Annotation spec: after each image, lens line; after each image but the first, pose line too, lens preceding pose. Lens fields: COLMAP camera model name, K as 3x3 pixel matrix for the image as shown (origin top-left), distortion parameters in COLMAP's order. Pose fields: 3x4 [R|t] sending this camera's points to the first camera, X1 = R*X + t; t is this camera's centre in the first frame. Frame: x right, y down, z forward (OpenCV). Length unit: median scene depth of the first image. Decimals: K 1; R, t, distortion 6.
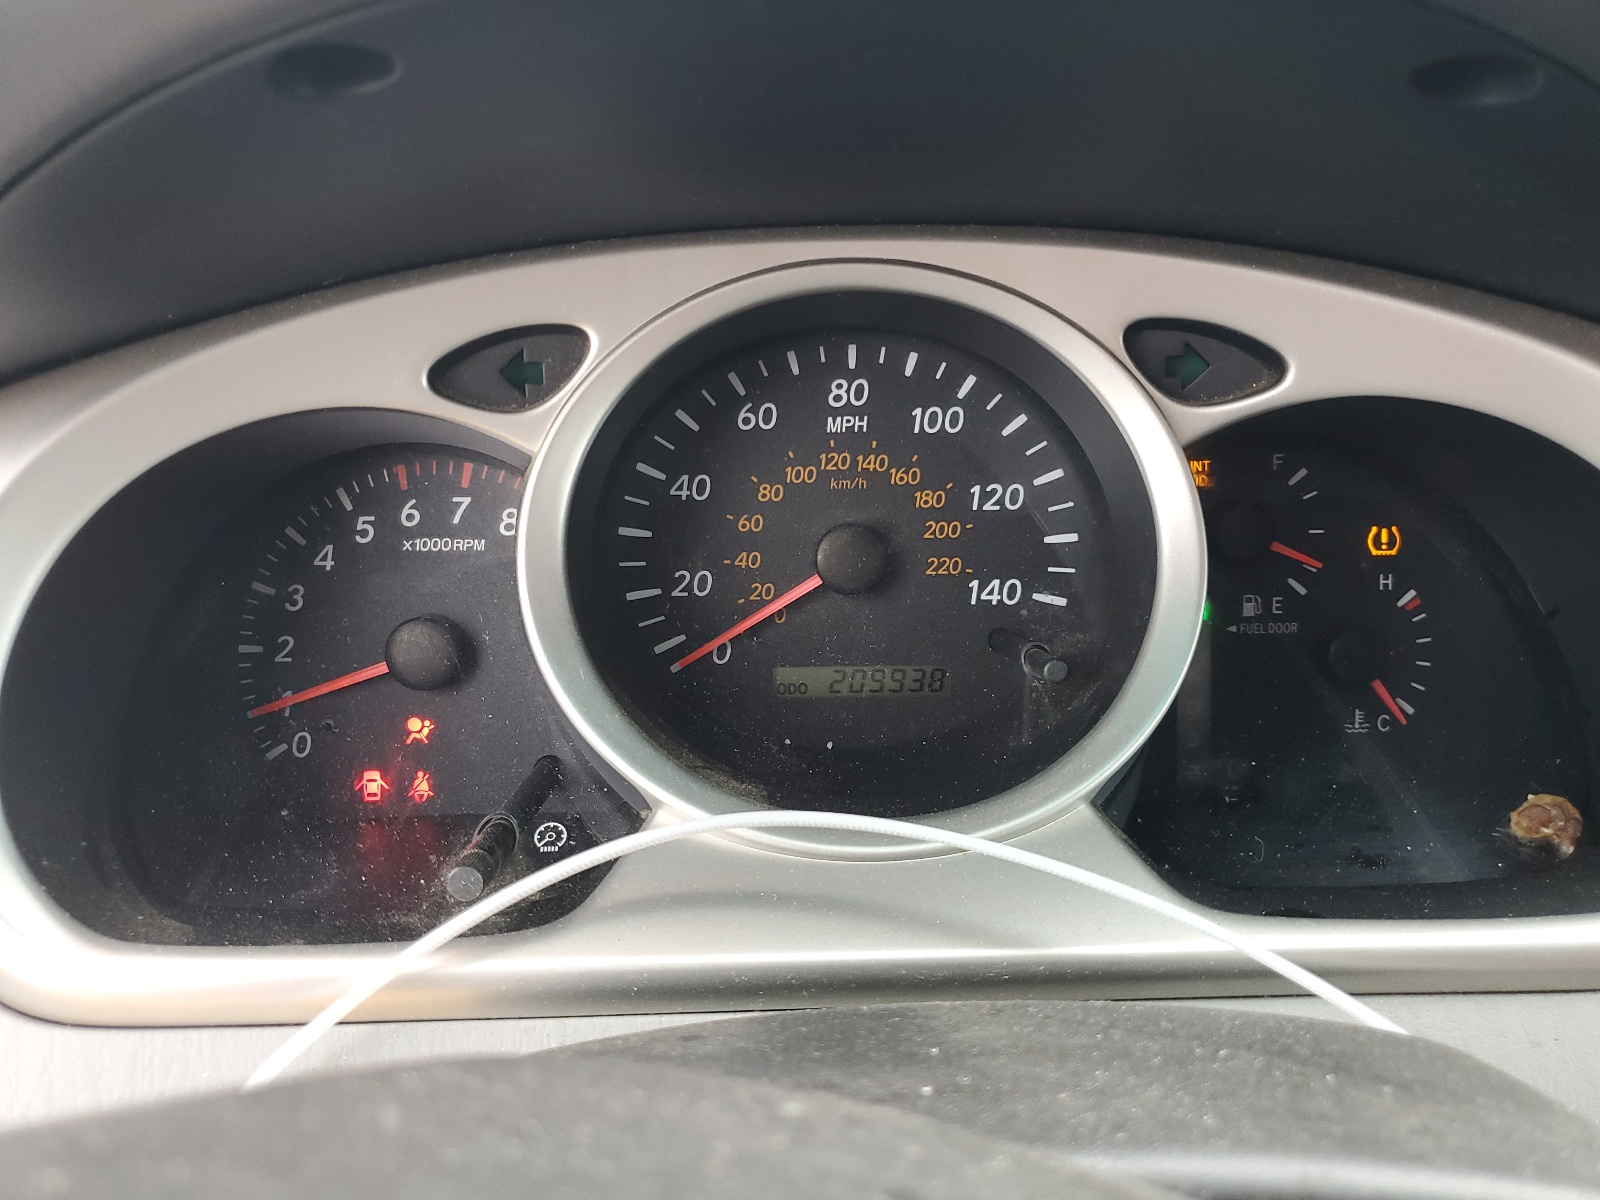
lens RADIAL K [[1191.6, 0, 800.0], [0, 1191.6, 600.0], [0, 0, 1]] dist [0.004026, 0.001290]
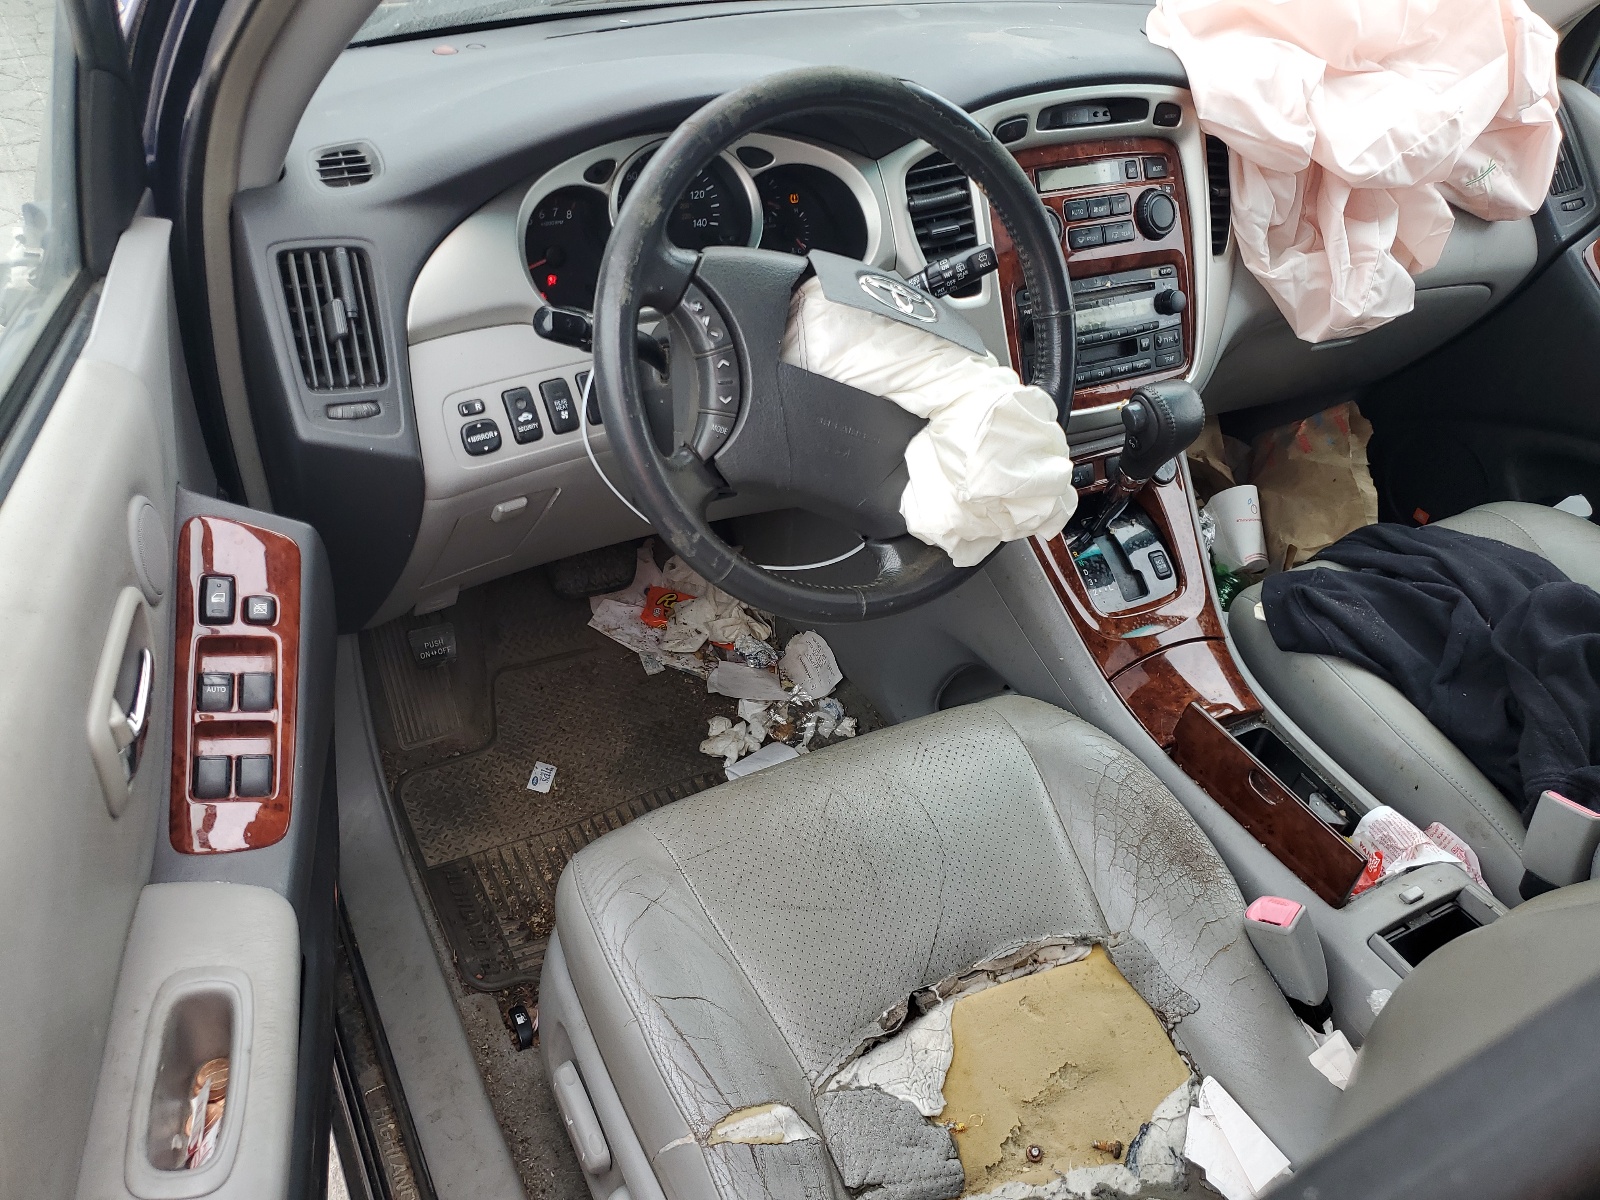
lens RADIAL K [[1191.6, 0, 800.0], [0, 1191.6, 600.0], [0, 0, 1]] dist [0.004026, 0.001290]
pose [[0.870882, -0.229602, 0.434567, -1.379017], [0.106344, 0.951258, 0.289480, 0.065493], [-0.479850, -0.205890, 0.852850, -2.401053]]
